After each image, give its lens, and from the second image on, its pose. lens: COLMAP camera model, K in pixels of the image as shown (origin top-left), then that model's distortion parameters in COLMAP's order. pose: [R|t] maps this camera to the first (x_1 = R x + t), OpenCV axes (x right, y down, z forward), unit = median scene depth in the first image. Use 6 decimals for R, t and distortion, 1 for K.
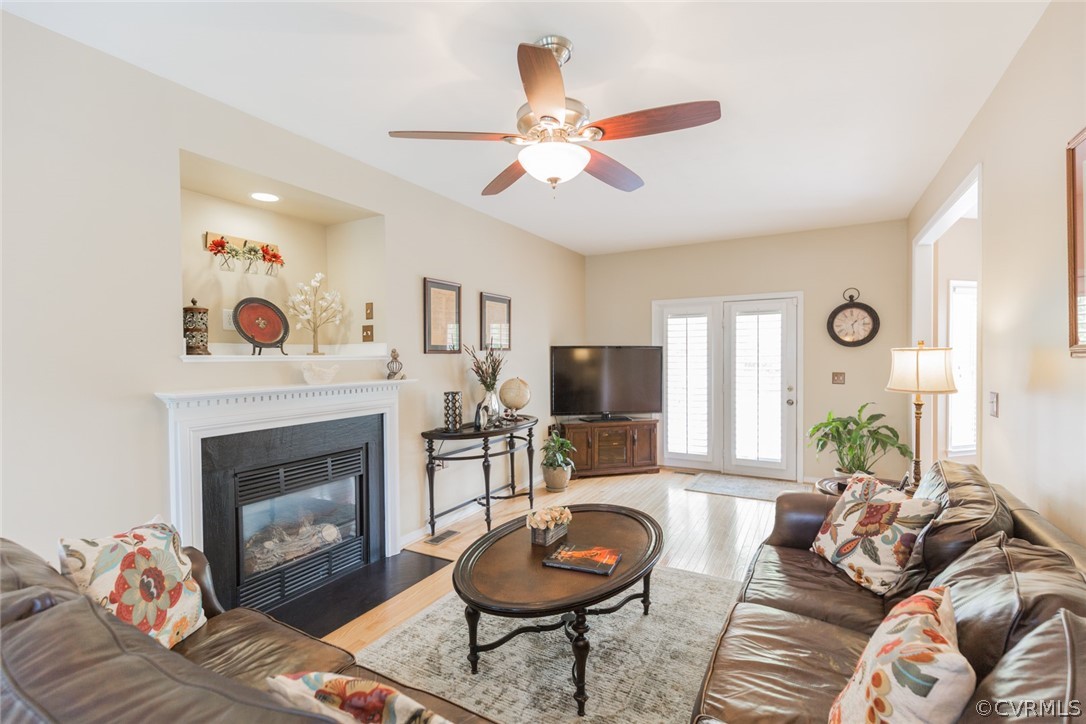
lens RADIAL K [[489.0, 0, 544.5], [0, 489.0, 365.6], [0, 0, 1]] dist [0.006990, -0.001620]
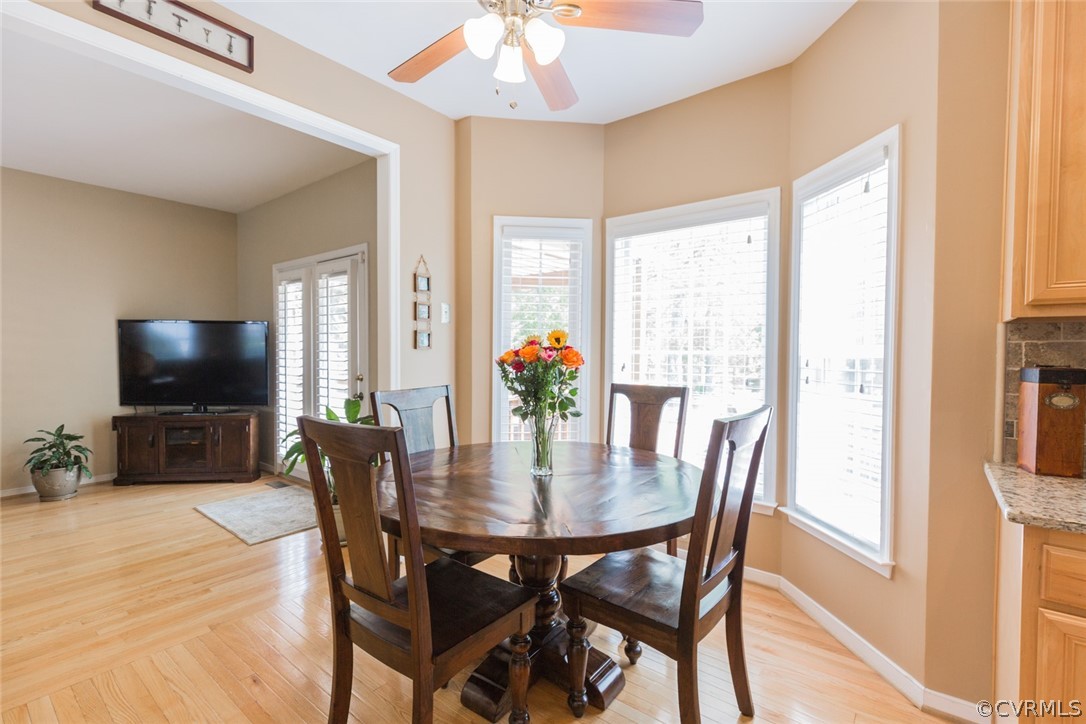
lens RADIAL K [[489.0, 0, 540.4], [0, 489.0, 360.7], [0, 0, 1]] dist [0.006990, -0.001620]
pose [[0.986604, 0.014081, -0.162524, 1.302073], [-0.013567, 0.999899, 0.004272, 0.024498], [0.162567, -0.002010, 0.986695, 0.481532]]
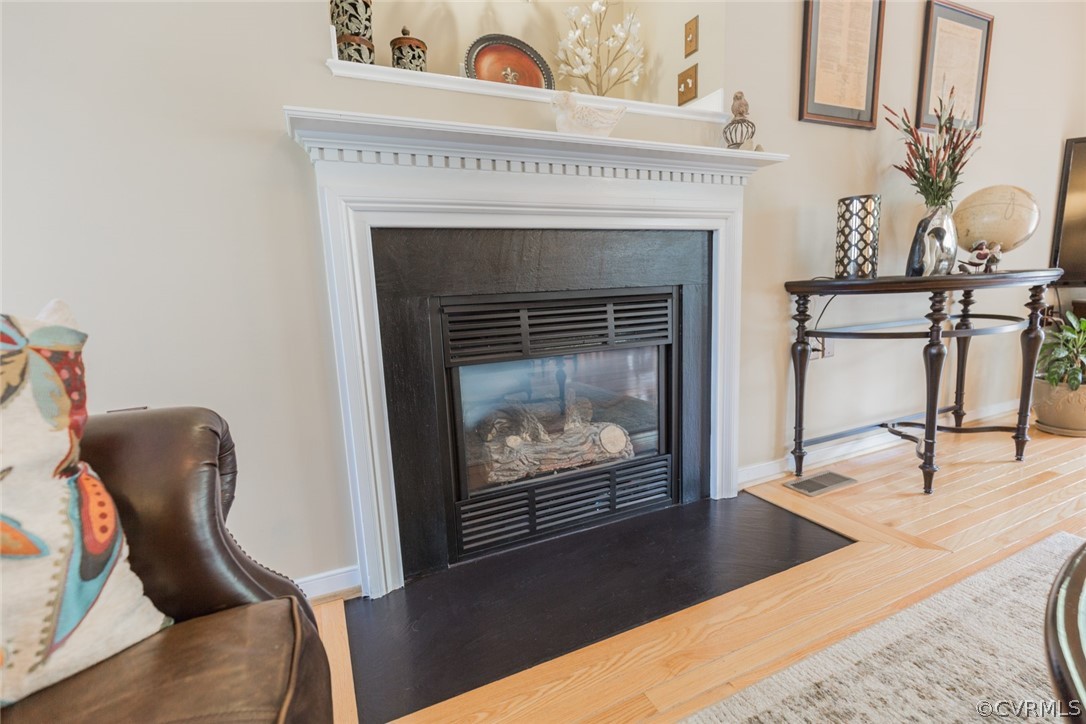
lens RADIAL K [[489.0, 0, 549.5], [0, 489.0, 366.2], [0, 0, 1]] dist [0.006990, -0.001620]
pose [[0.806133, 0.070834, -0.587480, -0.149315], [0.022050, 0.988524, 0.149447, 0.149412], [0.591324, -0.133428, 0.795319, 0.451256]]
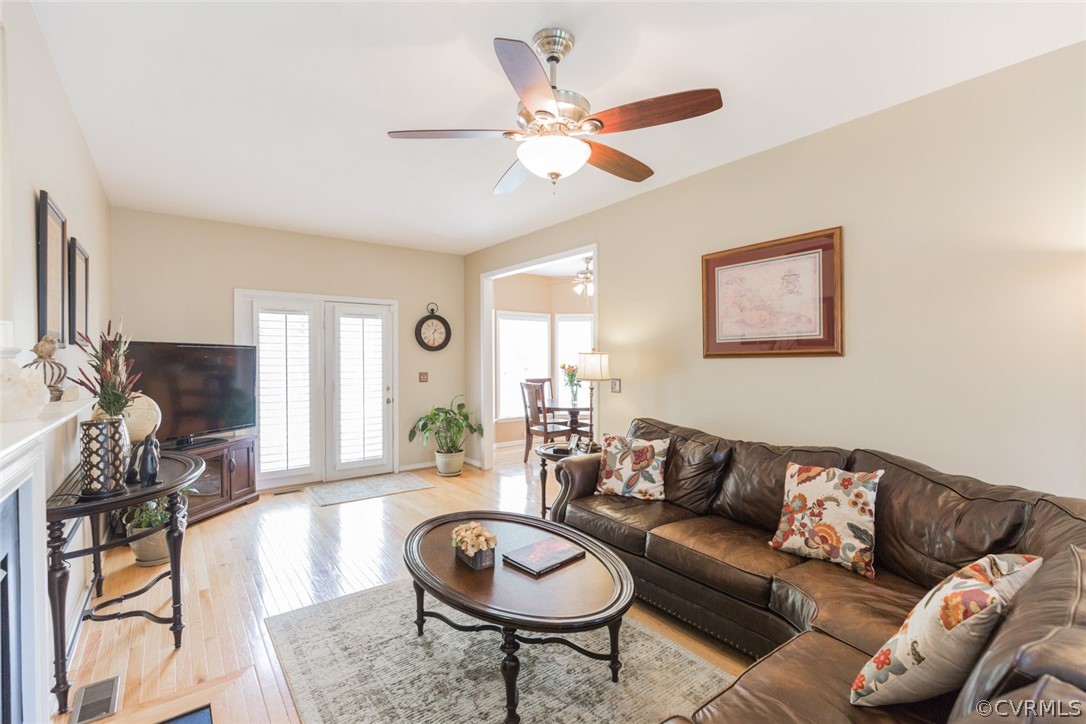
lens RADIAL K [[489.0, 0, 538.2], [0, 489.0, 363.2], [0, 0, 1]] dist [0.006990, -0.001620]
pose [[0.403387, -0.003841, 0.915021, -0.528484], [0.017391, 0.999843, -0.003470, 0.001122], [-0.914864, 0.017313, 0.403391, 0.375740]]
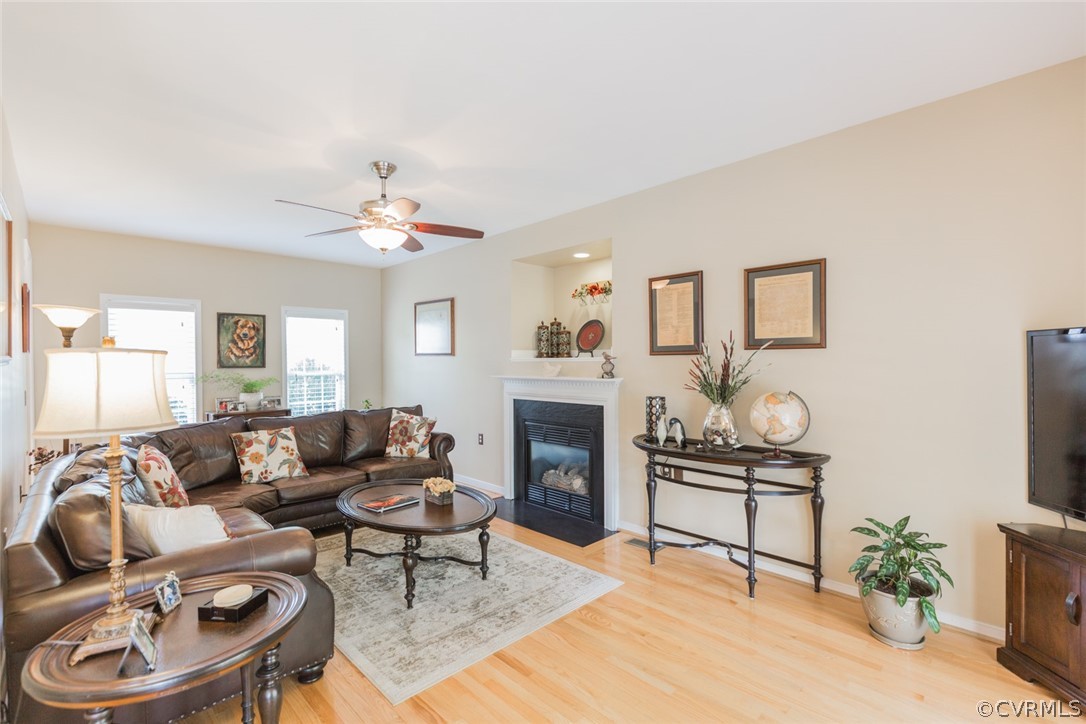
lens RADIAL K [[489.0, 0, 541.9], [0, 489.0, 364.0], [0, 0, 1]] dist [0.006990, -0.001620]
pose [[-0.291269, 0.015200, -0.956521, 0.807716], [-0.009348, 0.999781, 0.018733, -0.024039], [0.956596, 0.014398, -0.291063, 1.142466]]
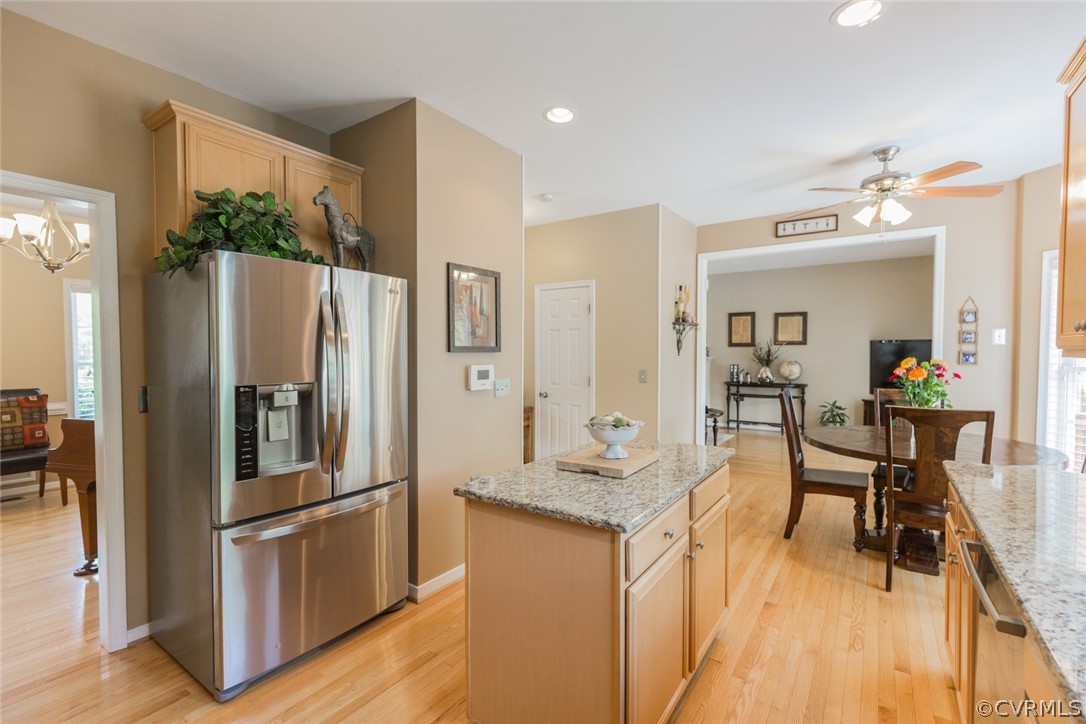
lens RADIAL K [[489.0, 0, 540.6], [0, 489.0, 360.0], [0, 0, 1]] dist [0.006990, -0.001620]
pose [[-0.099737, 0.027087, -0.994645, 2.194037], [-0.018016, 0.999416, 0.029024, -0.013927], [0.994851, 0.020814, -0.099191, 0.391889]]
